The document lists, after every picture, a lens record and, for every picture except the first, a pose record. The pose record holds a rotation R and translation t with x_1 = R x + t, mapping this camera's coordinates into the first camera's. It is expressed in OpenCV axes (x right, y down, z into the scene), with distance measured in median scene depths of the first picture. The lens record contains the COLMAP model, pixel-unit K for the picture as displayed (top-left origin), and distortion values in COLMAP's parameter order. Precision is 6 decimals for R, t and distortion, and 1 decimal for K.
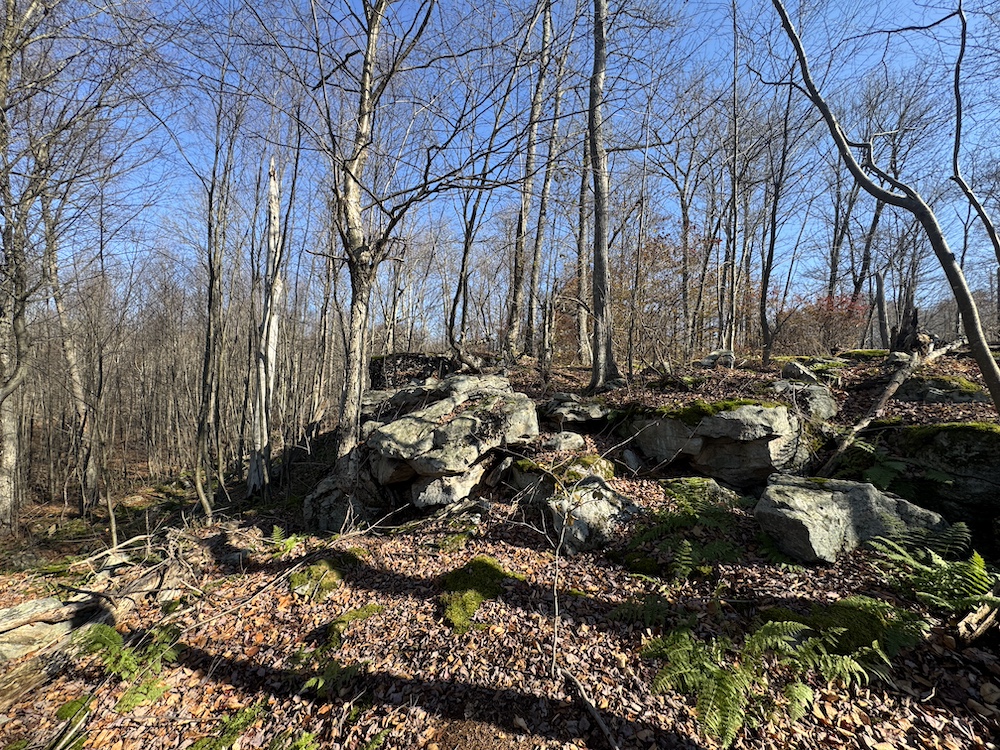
lens RADIAL K [[390.6, 0, 500.0], [0, 390.6, 375.0], [0, 0, 1]] dist [-0.002083, 0.000246]
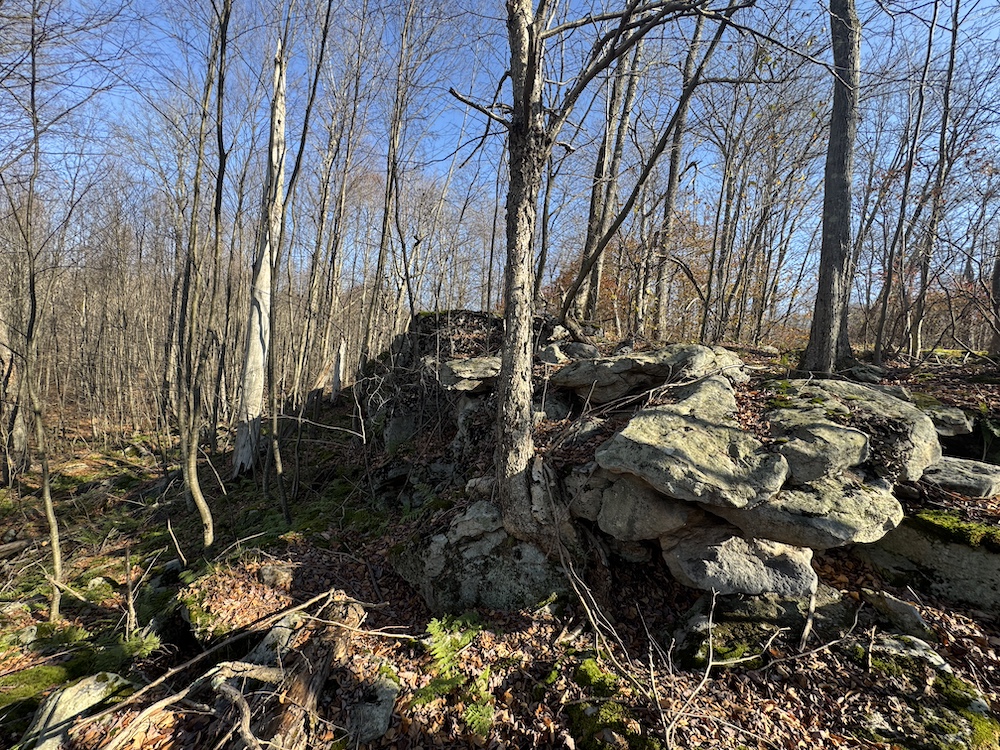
lens RADIAL K [[390.6, 0, 500.0], [0, 390.6, 375.0], [0, 0, 1]] dist [-0.002083, 0.000246]
pose [[0.994571, 0.064244, 0.081857, -0.239958], [-0.069450, 0.995631, 0.062418, 0.018016], [-0.077489, -0.067764, 0.994688, 0.232712]]
